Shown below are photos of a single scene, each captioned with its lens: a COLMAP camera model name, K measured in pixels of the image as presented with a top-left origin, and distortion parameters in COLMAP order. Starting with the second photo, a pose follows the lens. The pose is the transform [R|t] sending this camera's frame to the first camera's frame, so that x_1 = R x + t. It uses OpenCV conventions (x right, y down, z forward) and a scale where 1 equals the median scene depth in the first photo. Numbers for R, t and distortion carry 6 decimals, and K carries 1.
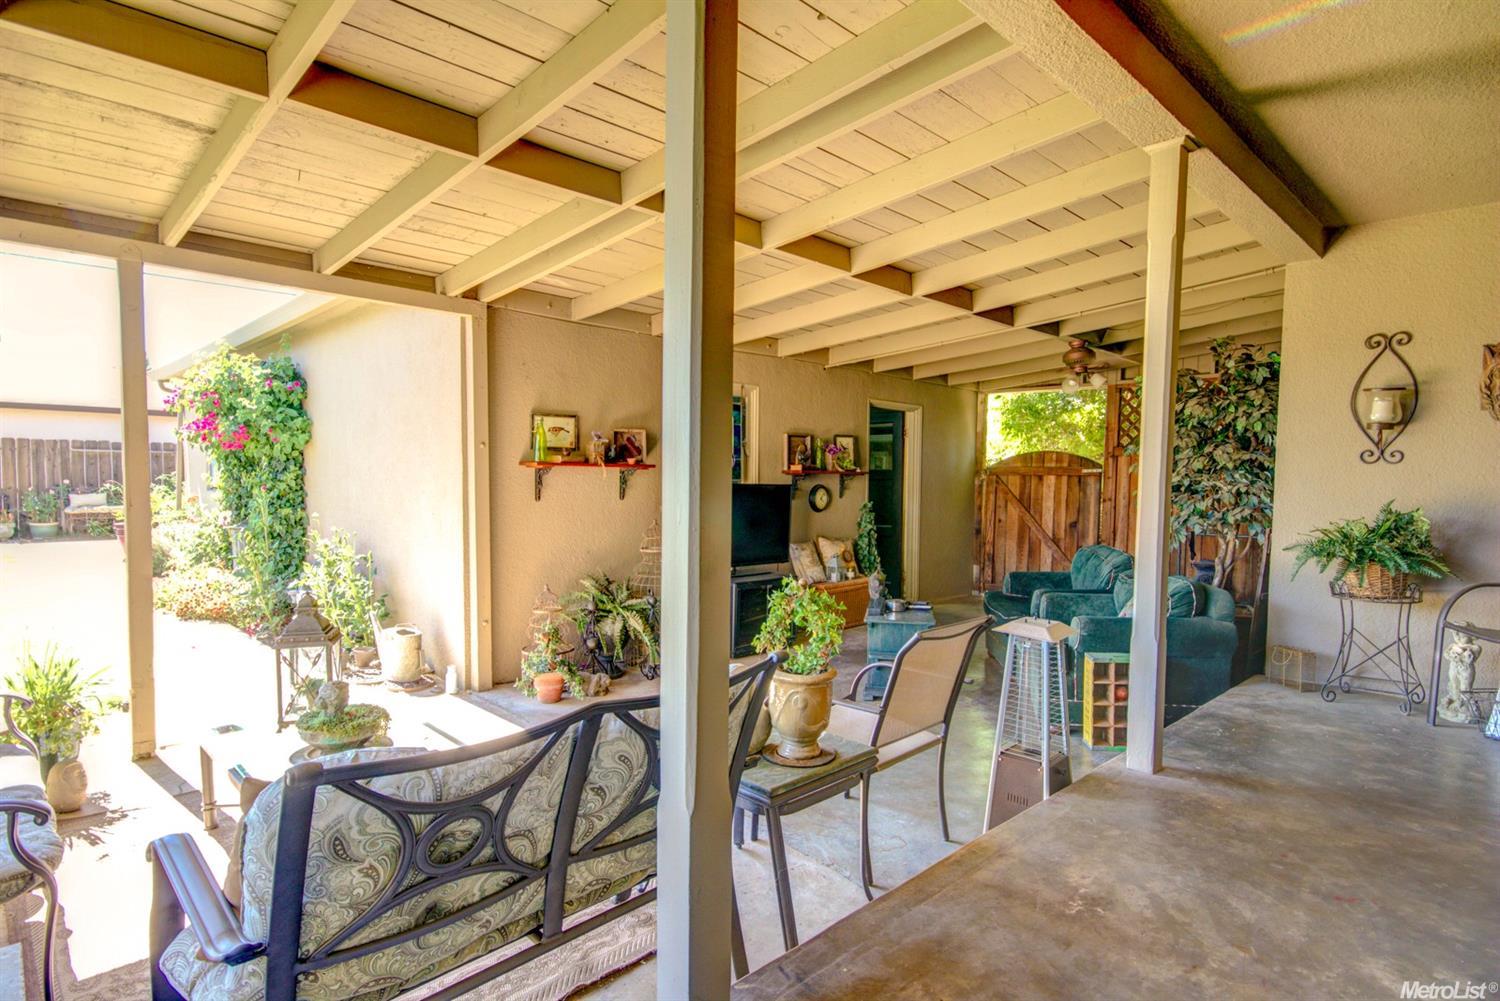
lens RADIAL K [[791.9, 0, 752.7], [0, 791.9, 488.4], [0, 0, 1]] dist [0.004643, 0.000740]
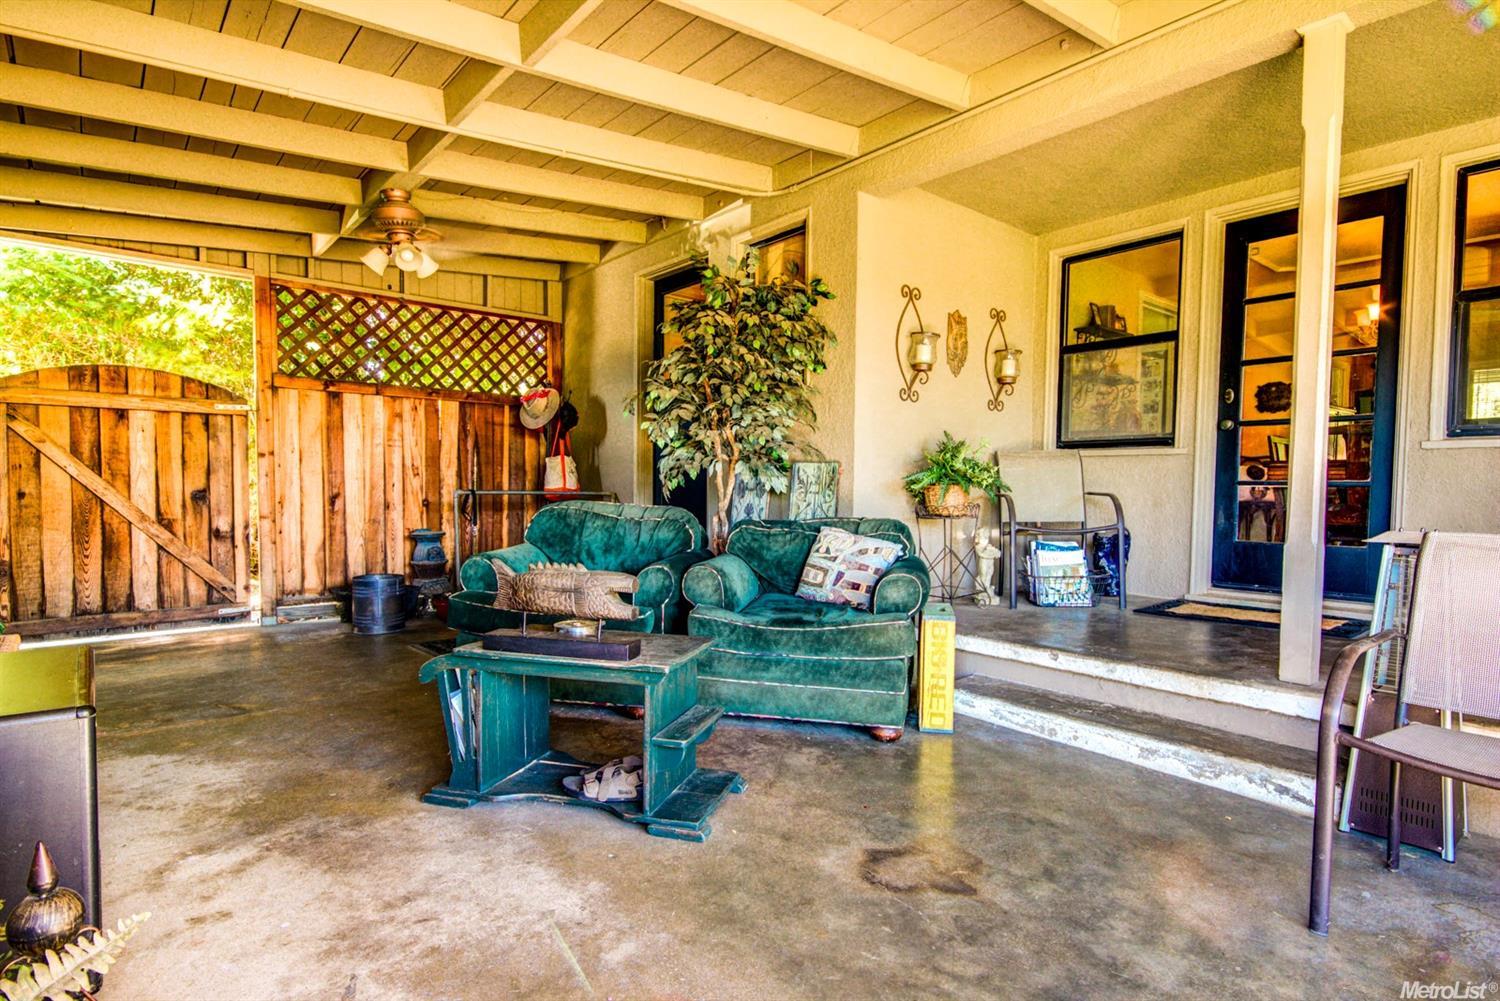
lens RADIAL K [[791.9, 0, 752.7], [0, 791.9, 488.4], [0, 0, 1]] dist [0.004643, 0.000740]
pose [[0.072464, -0.007972, 0.997339, -0.163676], [0.007448, 0.999944, 0.007452, 0.038951], [-0.997343, 0.006888, 0.072519, 0.527512]]
